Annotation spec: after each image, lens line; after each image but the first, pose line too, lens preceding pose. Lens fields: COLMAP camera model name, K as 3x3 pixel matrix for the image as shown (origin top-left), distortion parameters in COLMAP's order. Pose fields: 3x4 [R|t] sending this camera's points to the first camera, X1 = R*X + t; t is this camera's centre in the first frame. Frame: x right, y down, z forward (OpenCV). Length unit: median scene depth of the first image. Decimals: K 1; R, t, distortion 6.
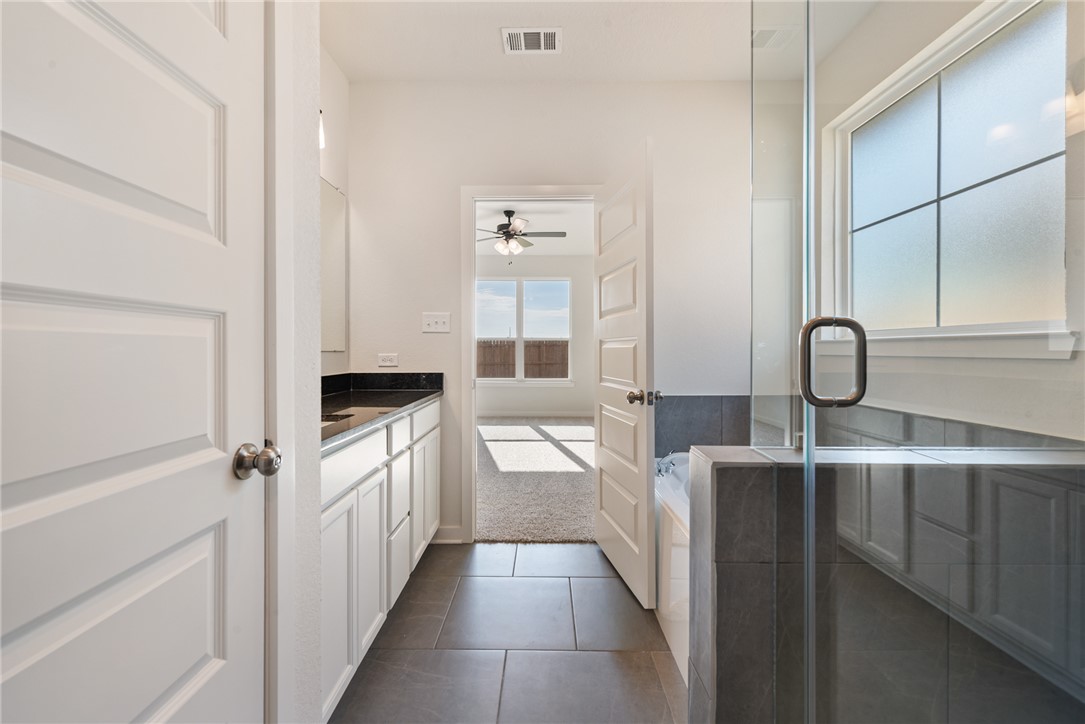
lens RADIAL K [[453.1, 0, 541.3], [0, 453.1, 346.6], [0, 0, 1]] dist [0.010653, -0.000533]
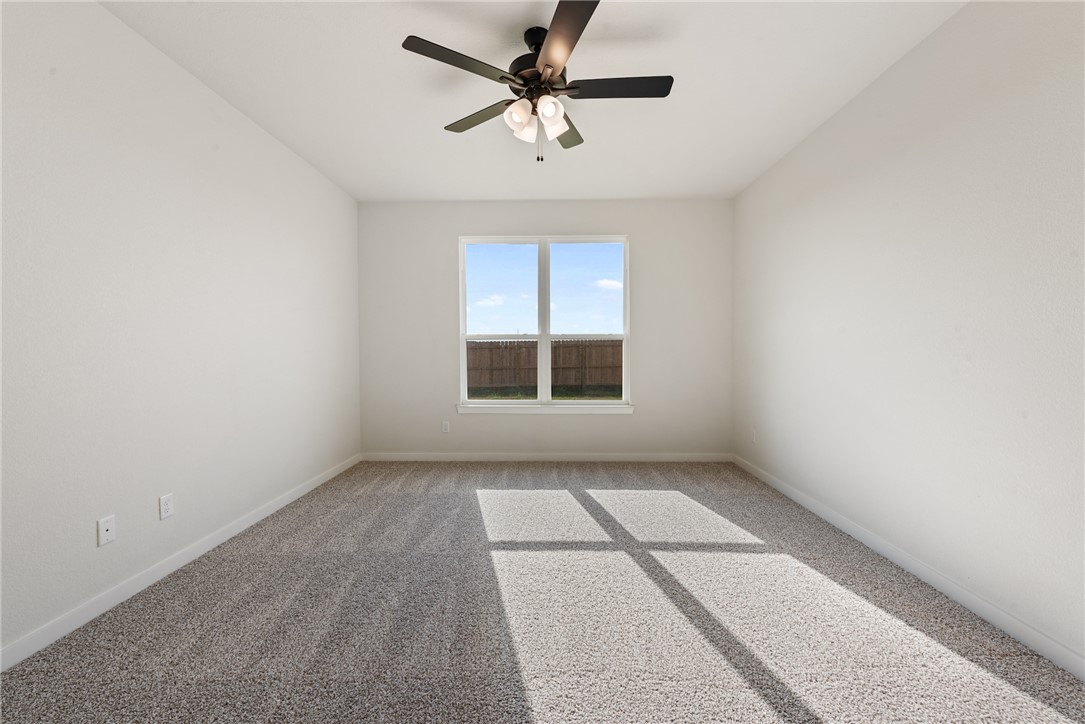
lens RADIAL K [[447.8, 0, 538.7], [0, 447.8, 351.6], [0, 0, 1]] dist [0.011908, -0.005637]
pose [[0.999785, -0.012701, -0.016385, -0.046375], [0.012845, 0.999880, 0.008696, -0.001088], [0.016273, -0.008905, 0.999828, 0.406593]]
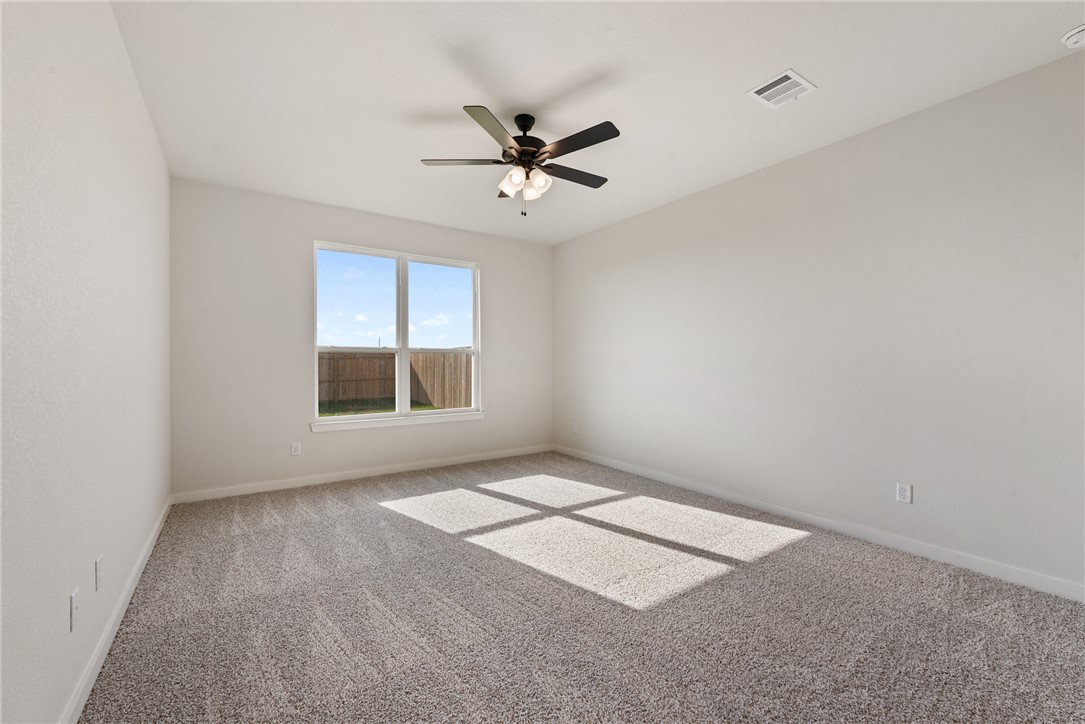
lens RADIAL K [[453.1, 0, 541.3], [0, 453.1, 346.6], [0, 0, 1]] dist [0.010653, -0.000533]
pose [[0.815727, 0.009807, 0.578354, -0.268240], [0.005405, 0.999683, -0.024575, -0.004198], [-0.578412, 0.023172, 0.815415, 0.384555]]
